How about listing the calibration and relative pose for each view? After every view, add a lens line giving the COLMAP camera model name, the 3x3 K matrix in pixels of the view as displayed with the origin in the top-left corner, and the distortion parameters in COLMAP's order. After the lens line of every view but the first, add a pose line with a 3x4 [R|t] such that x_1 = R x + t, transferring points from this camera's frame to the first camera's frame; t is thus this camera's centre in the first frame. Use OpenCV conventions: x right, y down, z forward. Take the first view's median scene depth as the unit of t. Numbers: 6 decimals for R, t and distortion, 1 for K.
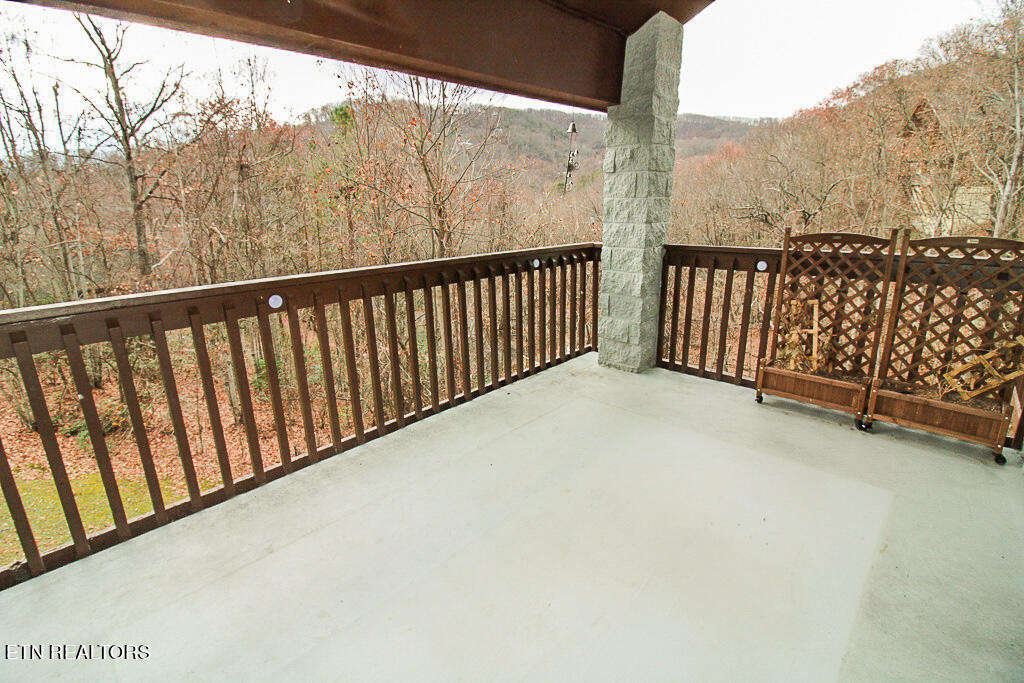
lens RADIAL K [[476.6, 0, 514.4], [0, 476.6, 342.3], [0, 0, 1]] dist [-0.005850, -0.009953]
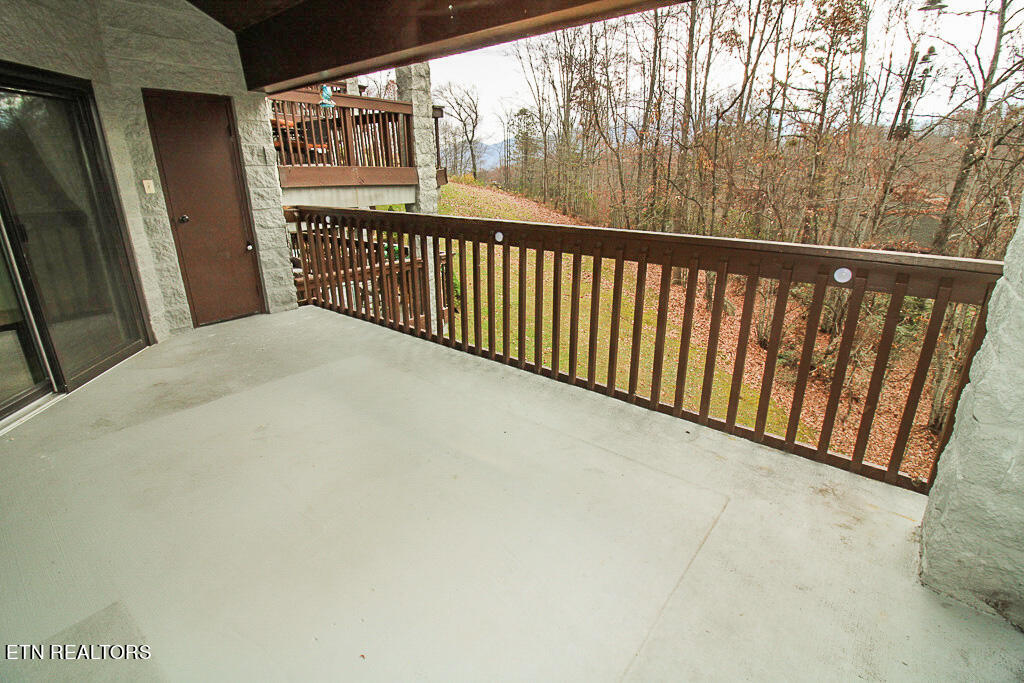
lens RADIAL K [[476.6, 0, 515.6], [0, 476.6, 332.9], [0, 0, 1]] dist [-0.005850, -0.009953]
pose [[0.068243, 0.340941, -0.937604, 0.720222], [-0.267286, 0.911688, 0.312063, -0.222150], [0.961198, 0.229312, 0.153345, 0.724570]]
